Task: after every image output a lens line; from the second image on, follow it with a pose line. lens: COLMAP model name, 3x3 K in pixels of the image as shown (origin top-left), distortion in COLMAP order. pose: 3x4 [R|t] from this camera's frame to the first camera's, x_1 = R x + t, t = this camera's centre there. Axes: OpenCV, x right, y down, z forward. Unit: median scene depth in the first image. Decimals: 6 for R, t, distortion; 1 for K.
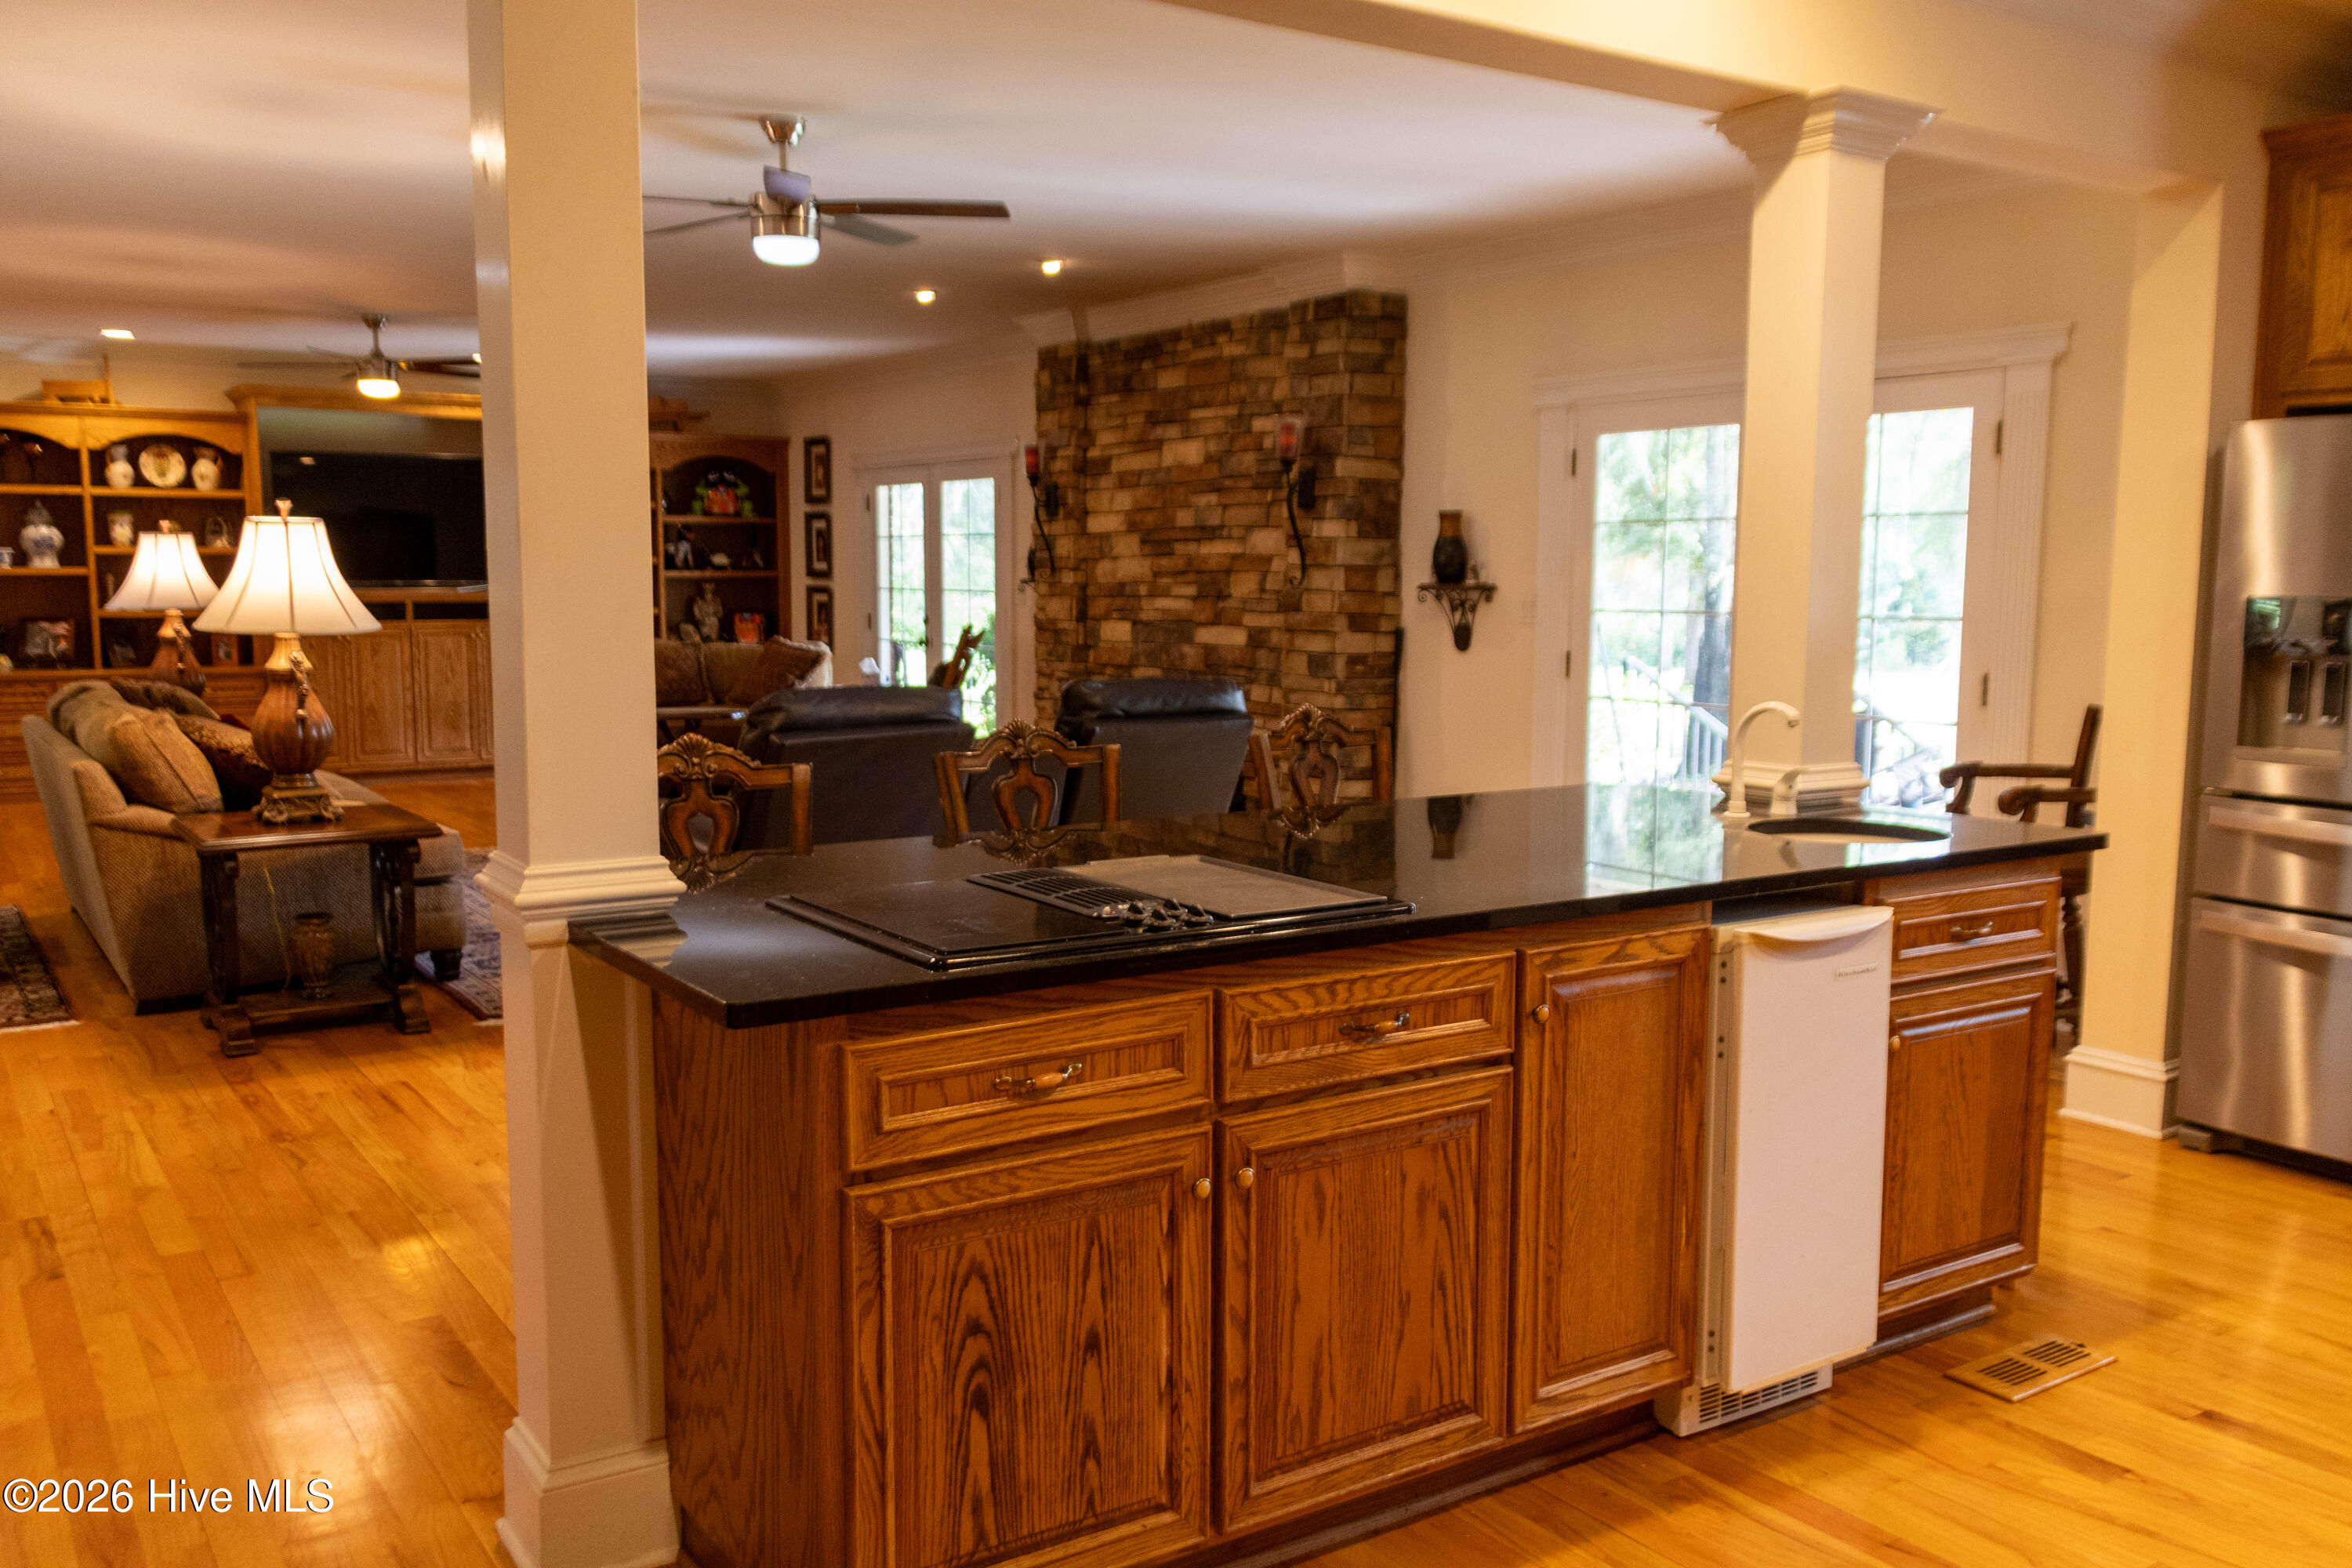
lens RADIAL K [[1932.9, 0, 1196.2], [0, 1932.9, 807.4], [0, 0, 1]] dist [0.008896, -0.004827]
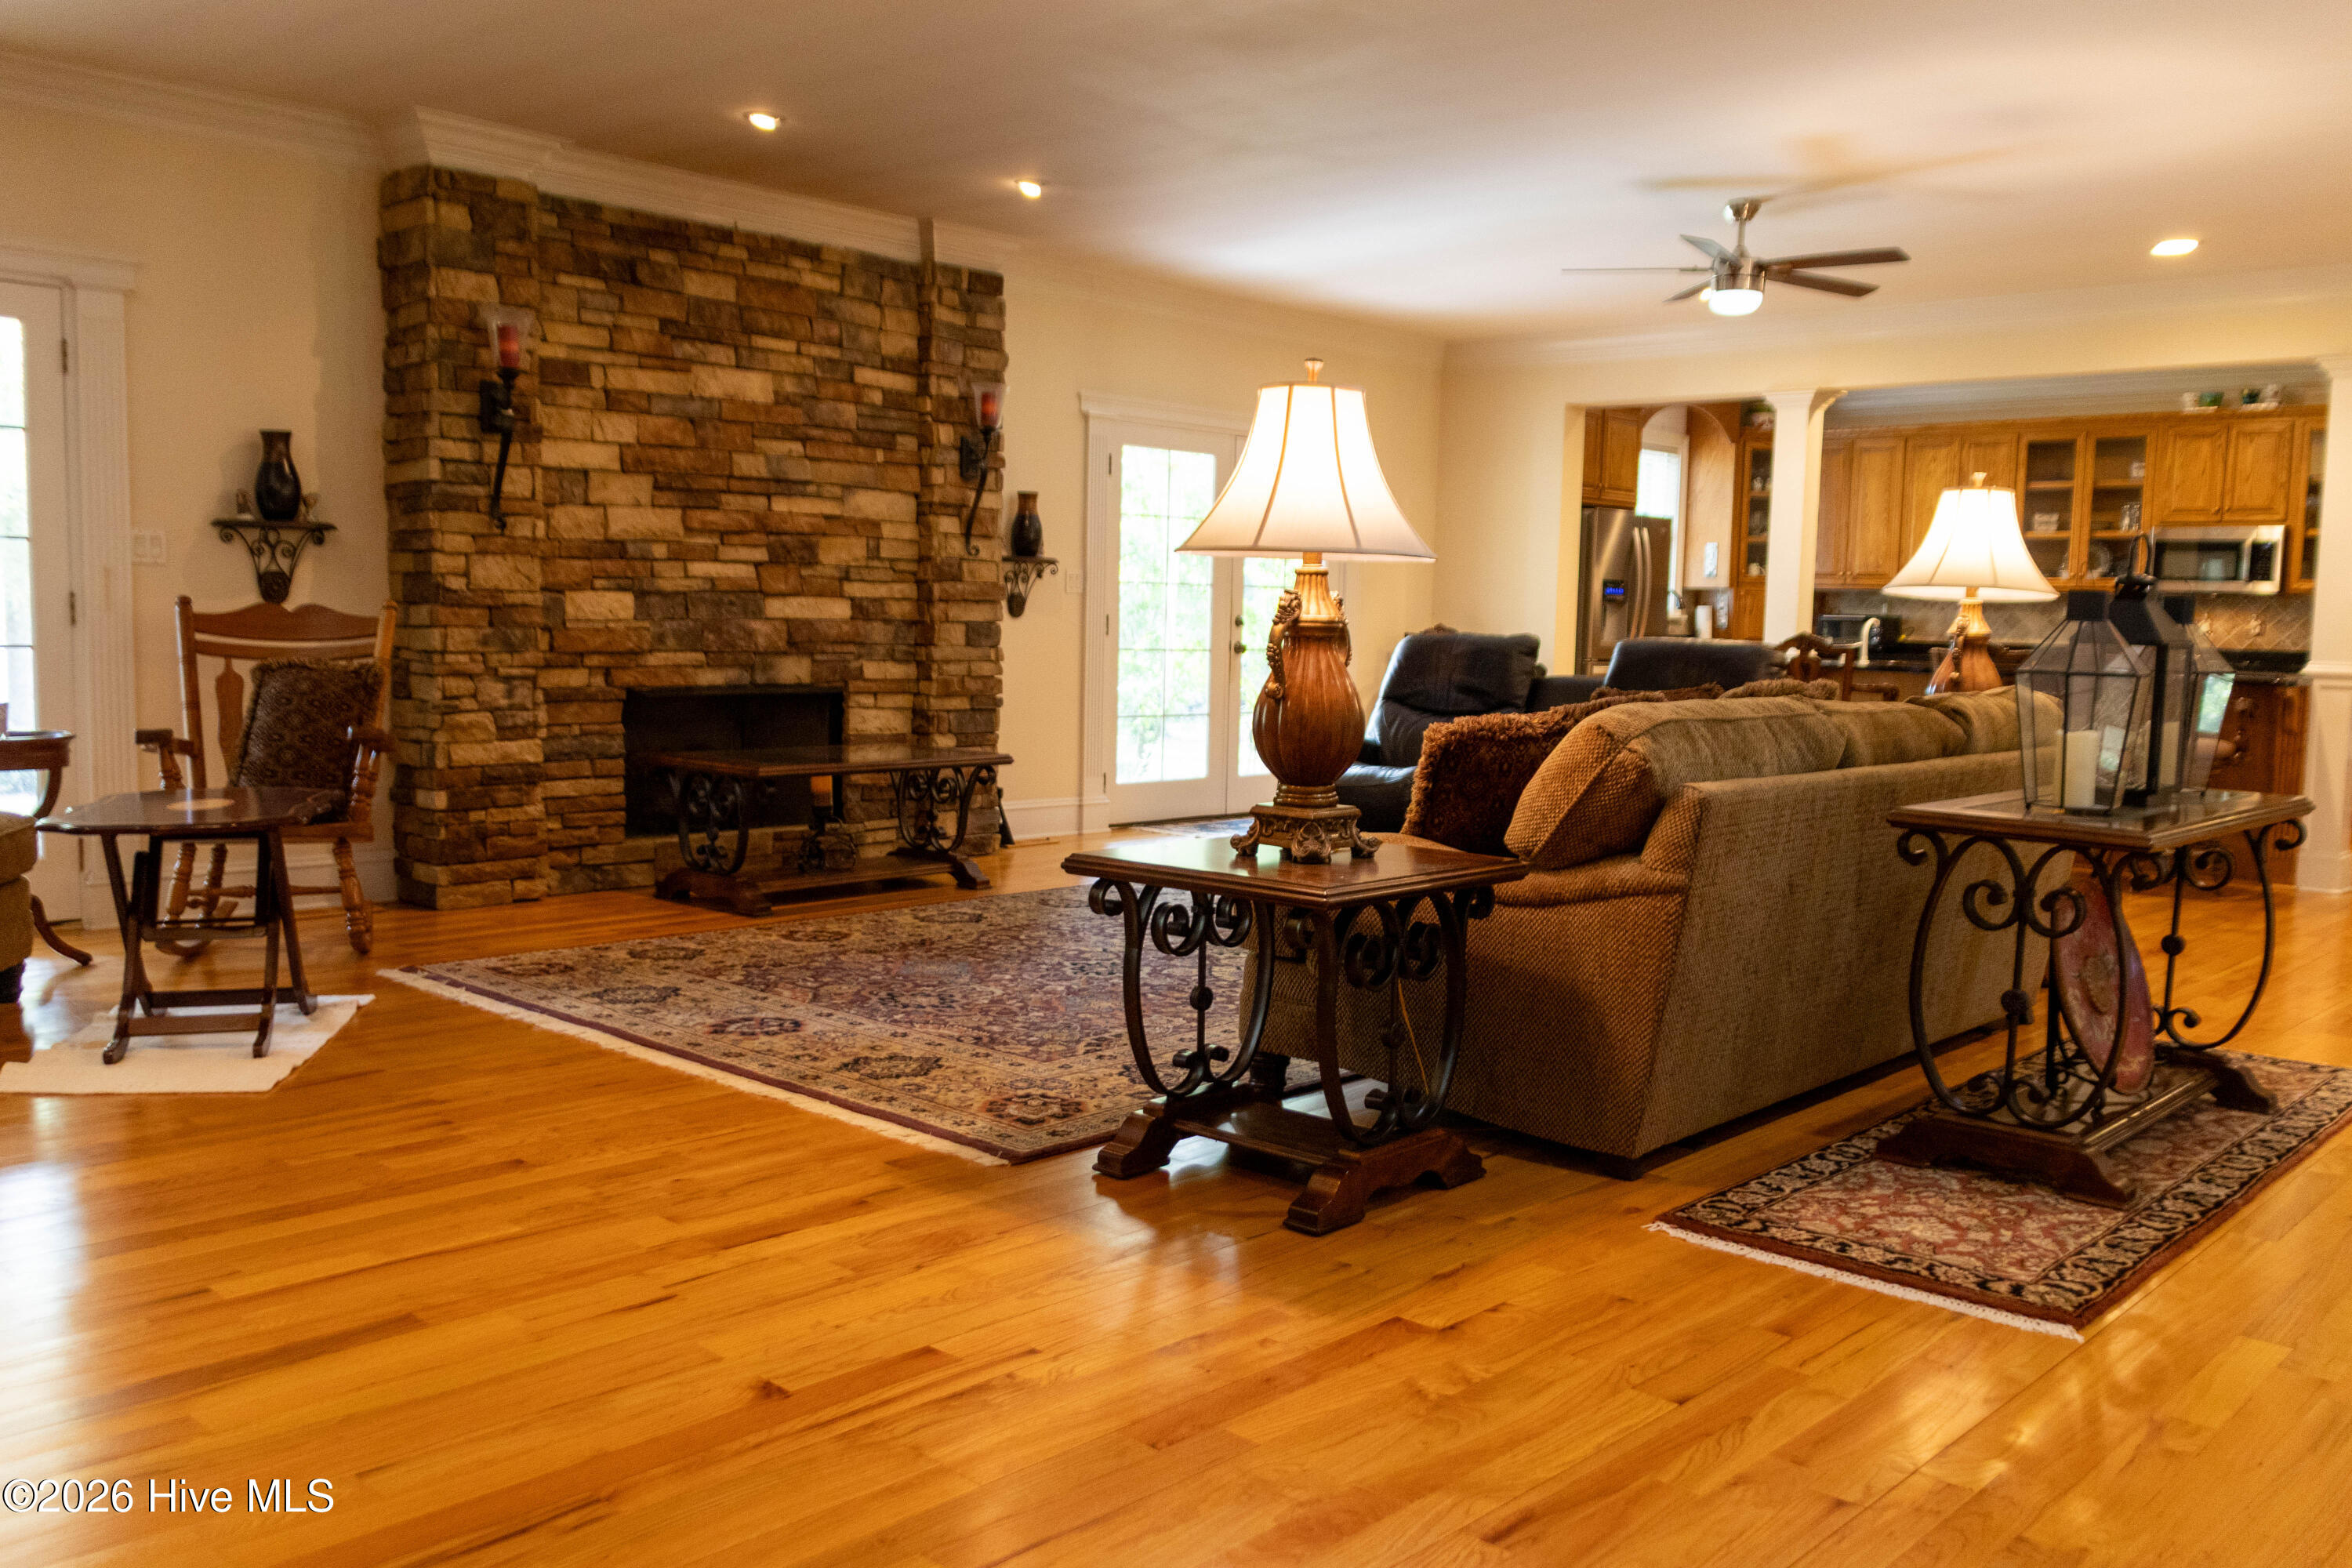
lens RADIAL K [[1932.9, 0, 1196.2], [0, 1932.9, 807.4], [0, 0, 1]] dist [0.008896, -0.004827]
pose [[-0.230626, -0.111471, 0.966636, -0.898600], [0.093384, 0.986295, 0.136018, -0.104890], [-0.968551, 0.121638, -0.217056, 1.057099]]
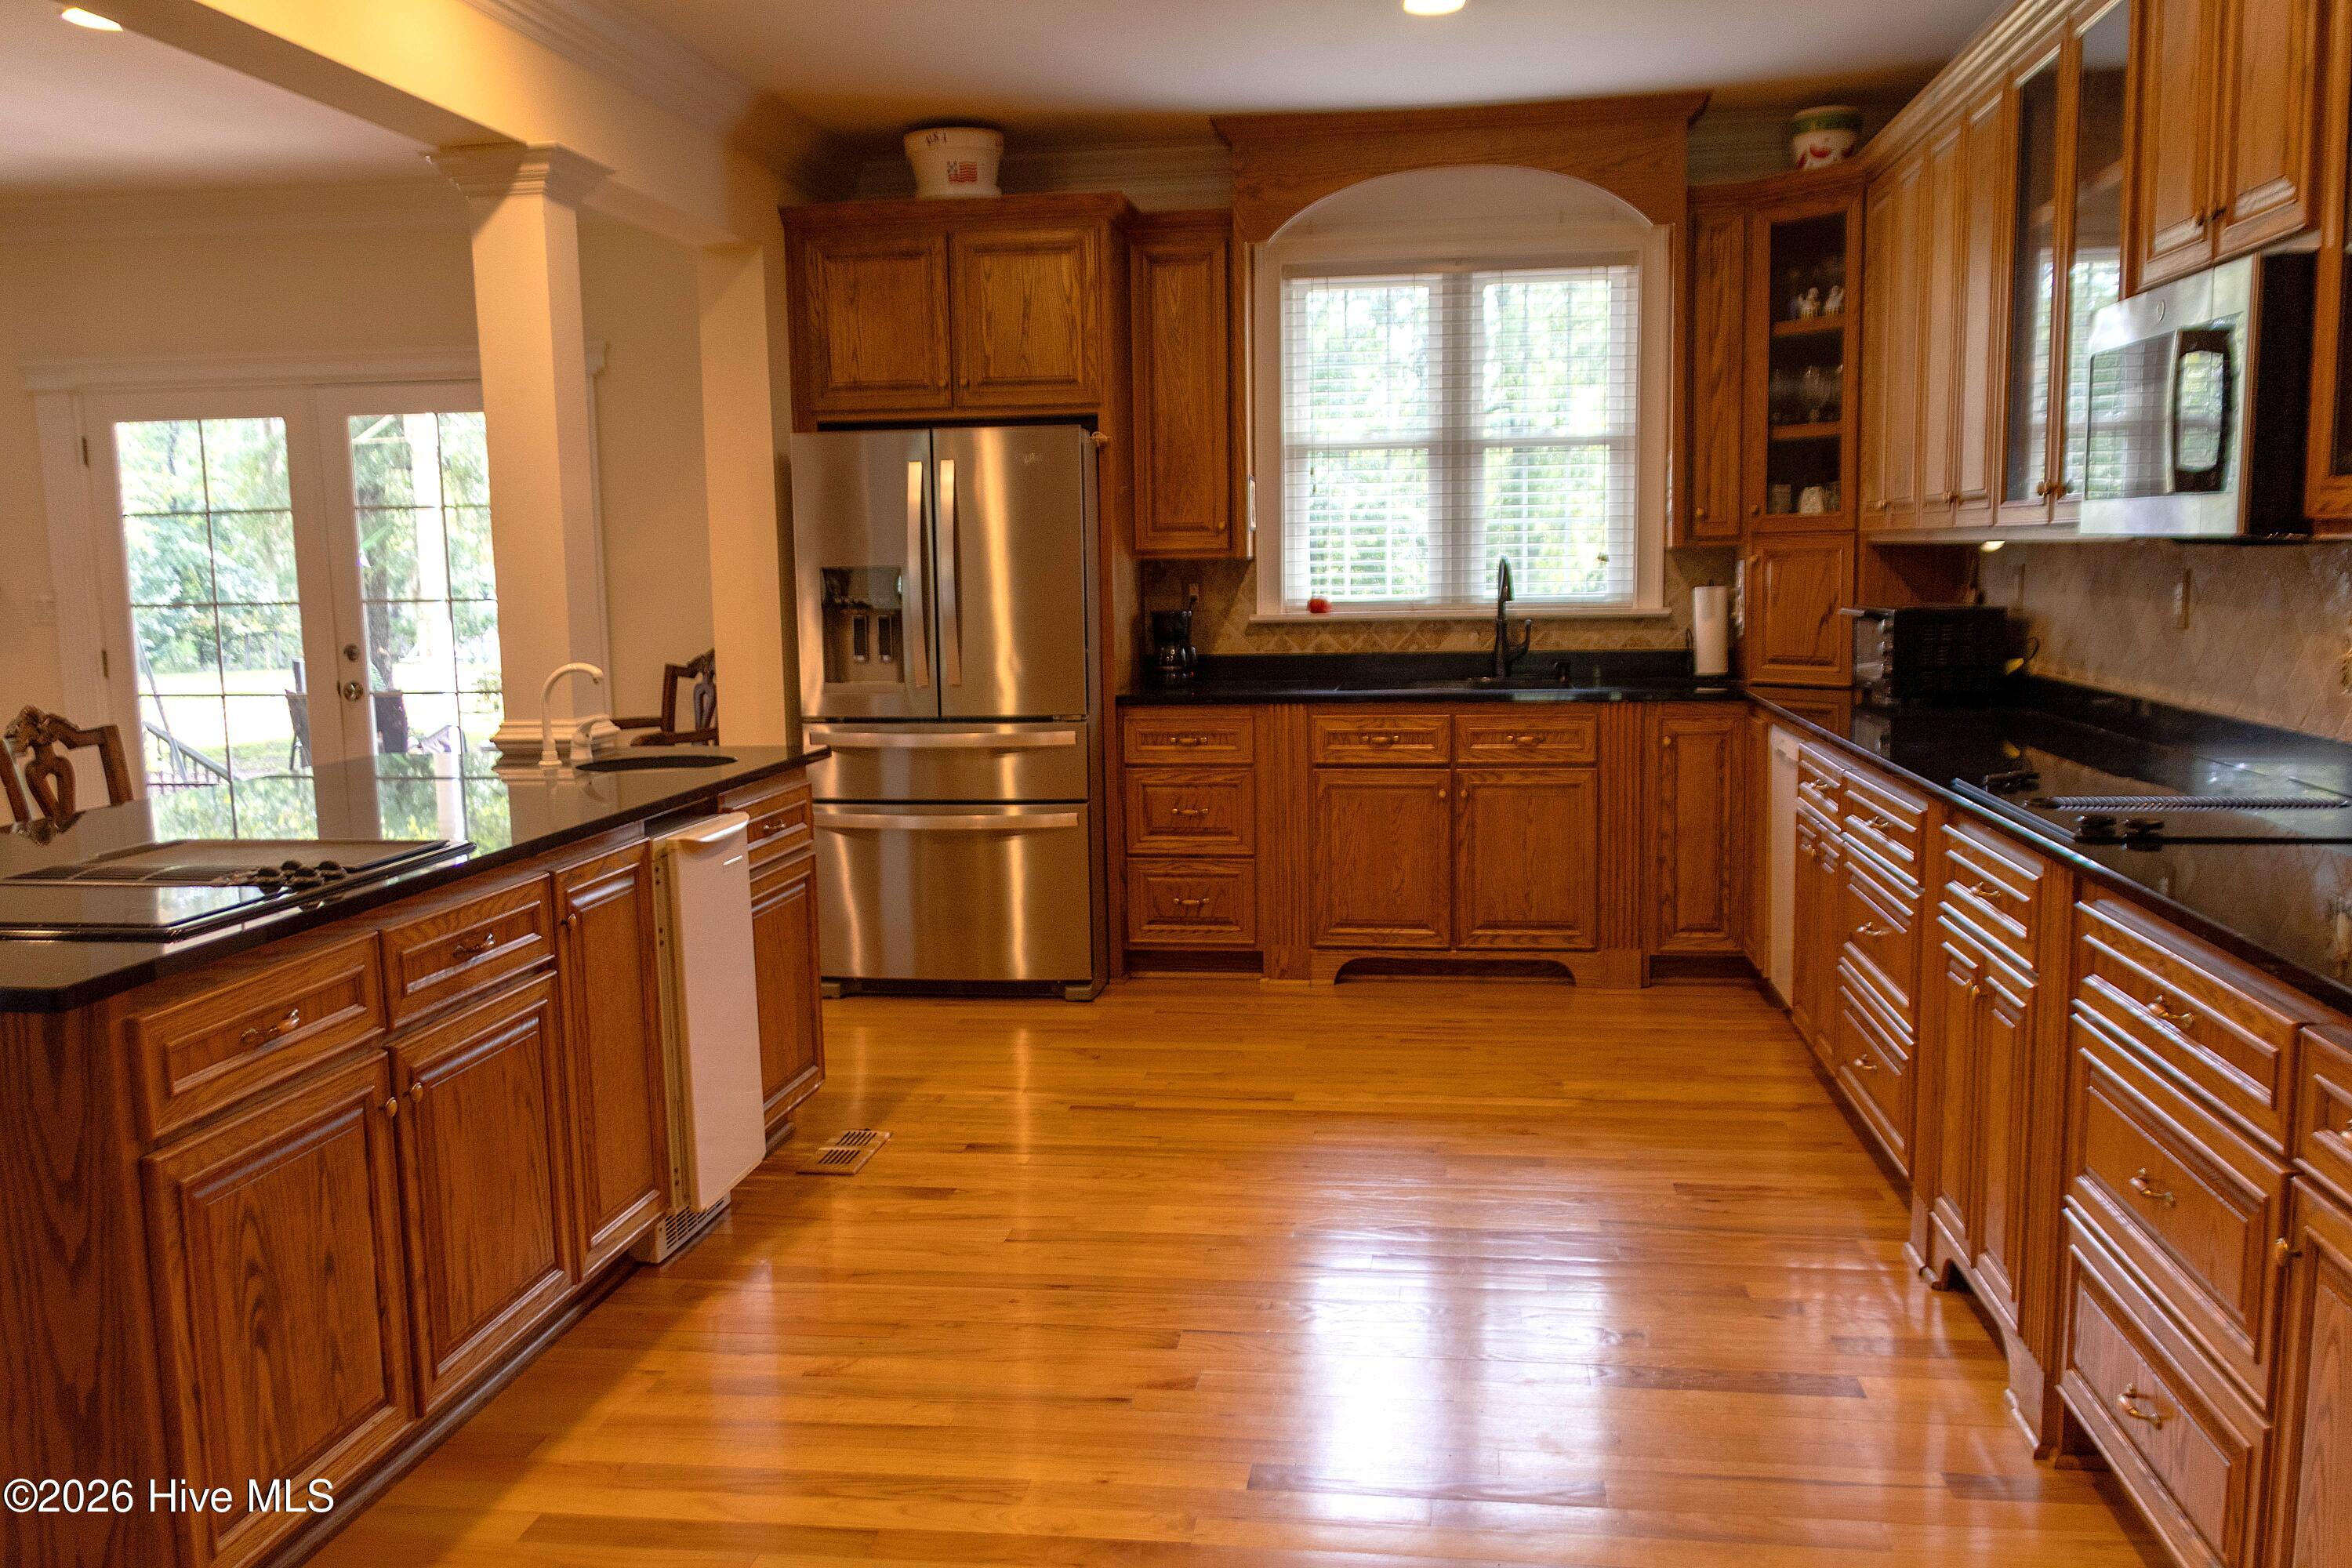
lens RADIAL K [[1932.9, 0, 1196.2], [0, 1932.9, 807.4], [0, 0, 1]] dist [0.008896, -0.004827]
pose [[0.668708, -0.117000, 0.734262, -0.135552], [0.114218, 0.991985, 0.054047, 0.004986], [-0.734700, 0.047724, 0.676711, -0.029791]]
